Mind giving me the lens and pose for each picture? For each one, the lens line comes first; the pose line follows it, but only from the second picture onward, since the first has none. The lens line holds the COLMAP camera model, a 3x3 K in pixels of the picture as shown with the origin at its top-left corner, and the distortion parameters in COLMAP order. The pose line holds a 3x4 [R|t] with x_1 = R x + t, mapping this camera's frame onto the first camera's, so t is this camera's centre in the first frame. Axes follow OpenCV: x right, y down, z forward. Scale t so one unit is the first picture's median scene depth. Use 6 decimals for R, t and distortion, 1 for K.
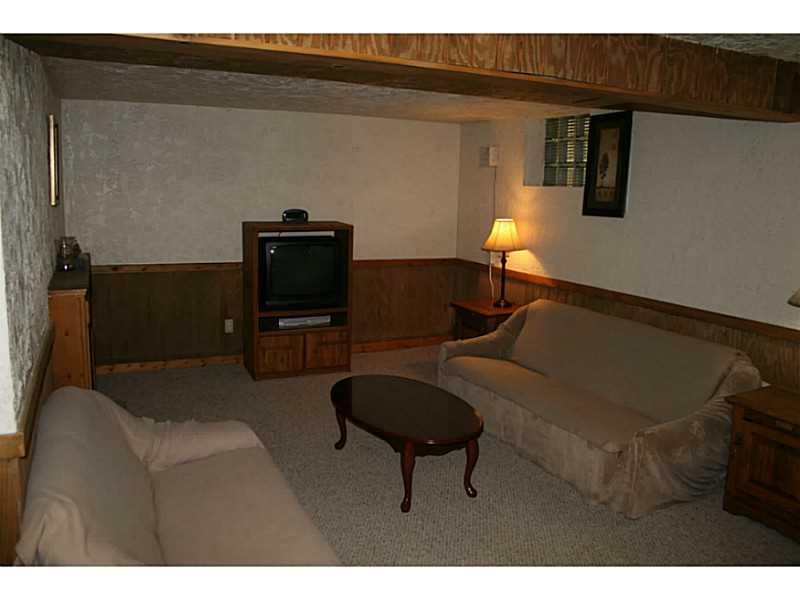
lens RADIAL K [[653.8, 0, 400.0], [0, 653.8, 300.0], [0, 0, 1]] dist [-0.110031, 0.068993]
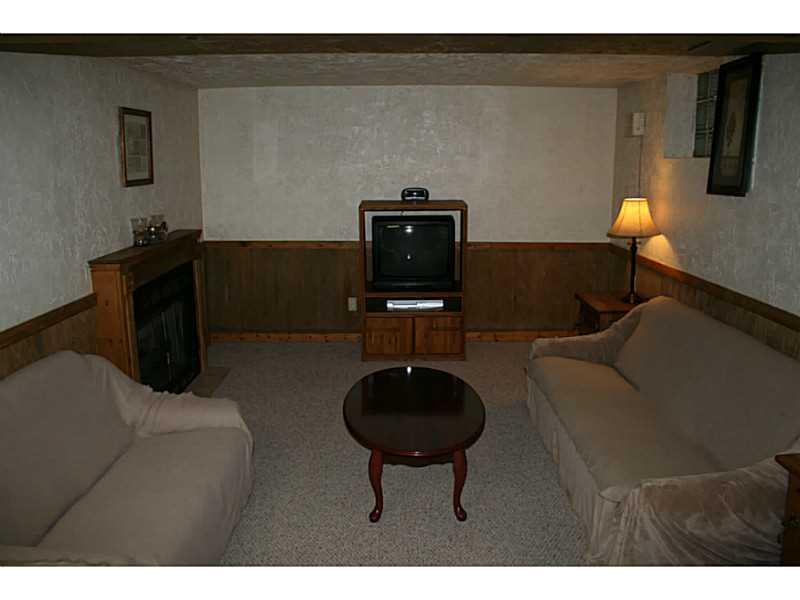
lens RADIAL K [[653.8, 0, 400.0], [0, 653.8, 300.0], [0, 0, 1]] dist [-0.110031, 0.068993]
pose [[0.906088, 0.062154, -0.418500, 0.242392], [-0.047908, 0.997861, 0.044473, -0.015969], [0.420369, -0.020247, 0.907127, 0.117105]]
